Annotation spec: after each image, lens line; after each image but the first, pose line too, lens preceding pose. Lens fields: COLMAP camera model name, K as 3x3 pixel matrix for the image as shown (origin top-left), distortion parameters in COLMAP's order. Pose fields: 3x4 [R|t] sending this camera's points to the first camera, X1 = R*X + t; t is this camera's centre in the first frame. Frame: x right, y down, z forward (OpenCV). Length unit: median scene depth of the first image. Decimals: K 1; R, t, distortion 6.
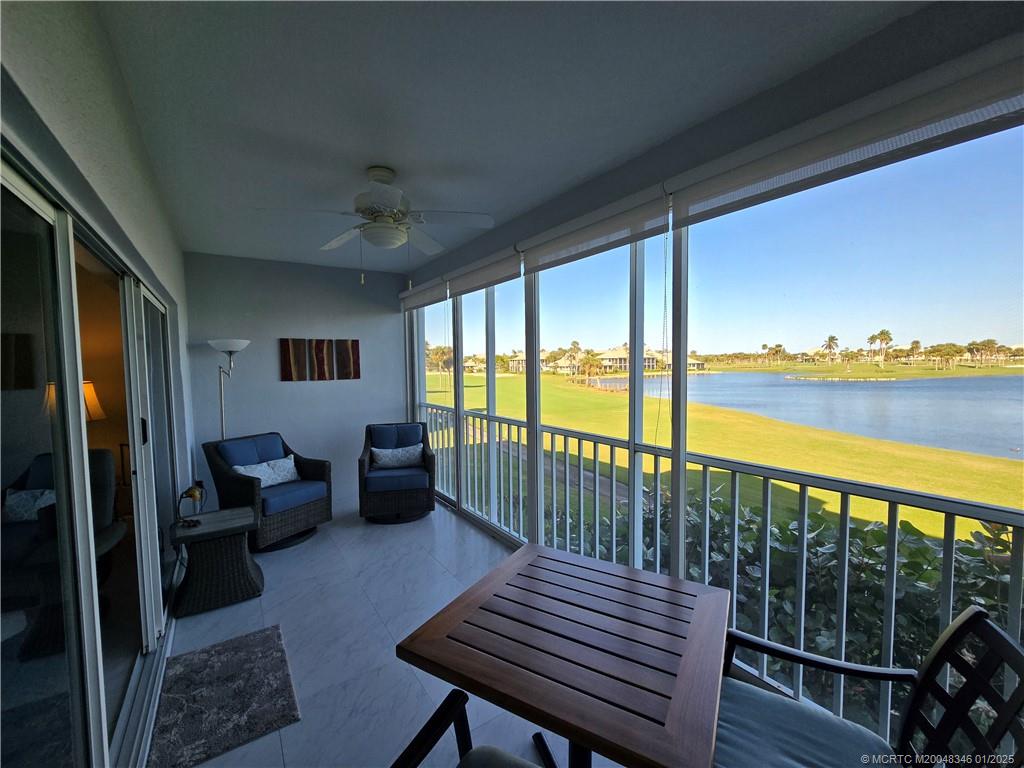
lens RADIAL K [[415.0, 0, 515.7], [0, 415.0, 387.3], [0, 0, 1]] dist [0.000881, 0.000898]
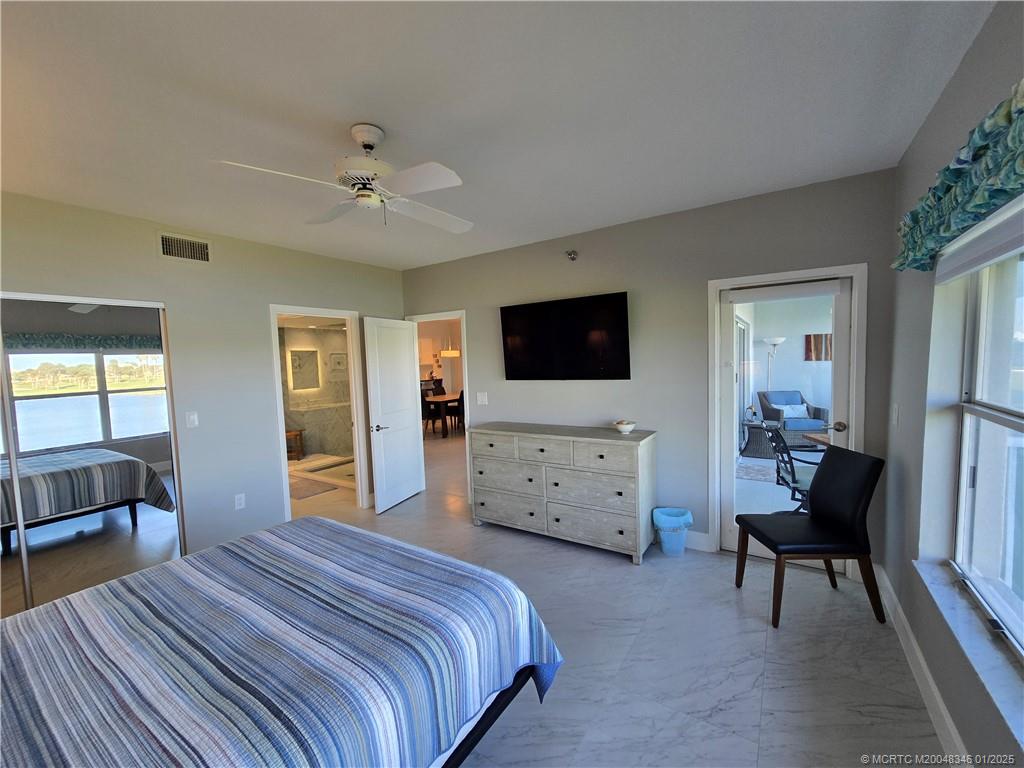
lens RADIAL K [[415.8, 0, 514.4], [0, 415.8, 386.5], [0, 0, 1]] dist [0.000406, 0.000391]
pose [[0.373518, 0.065000, -0.925343, 0.512306], [-0.028301, 0.997876, 0.058672, 0.020601], [0.927191, 0.004273, 0.374564, -0.647335]]
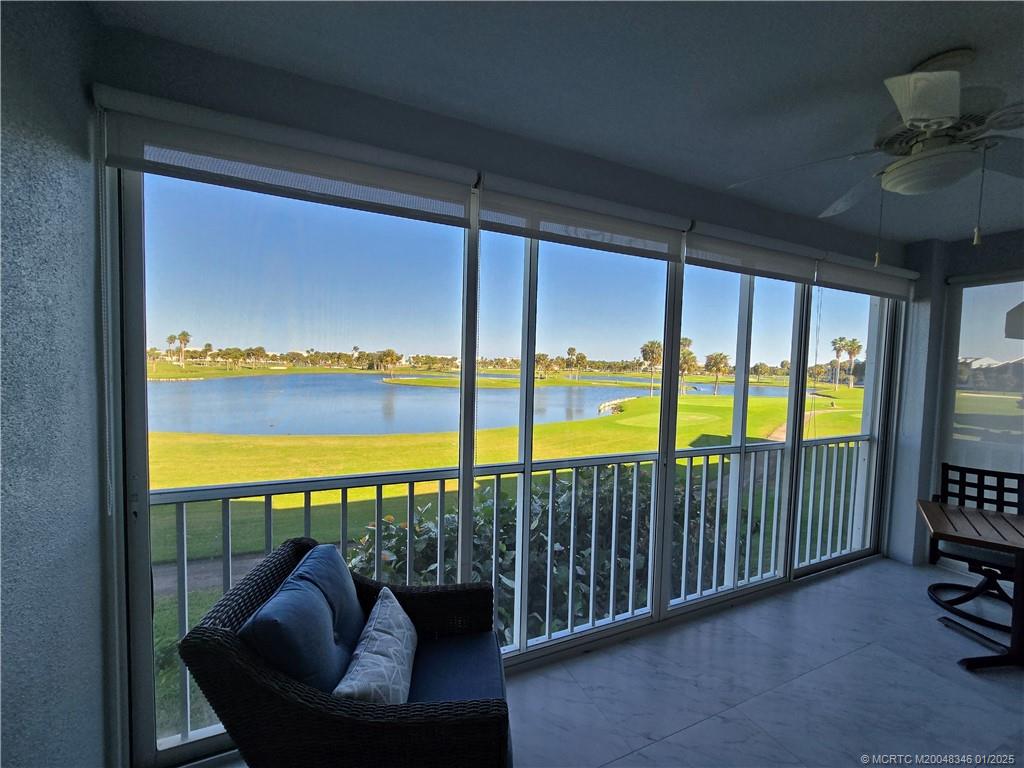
lens RADIAL K [[423.2, 0, 528.6], [0, 423.2, 388.8], [0, 0, 1]] dist [0.015615, 0.000089]
pose [[0.153374, -0.031801, 0.987656, -0.638354], [0.029679, 0.999179, 0.027563, -0.053211], [-0.987722, 0.025085, 0.154192, 0.901257]]
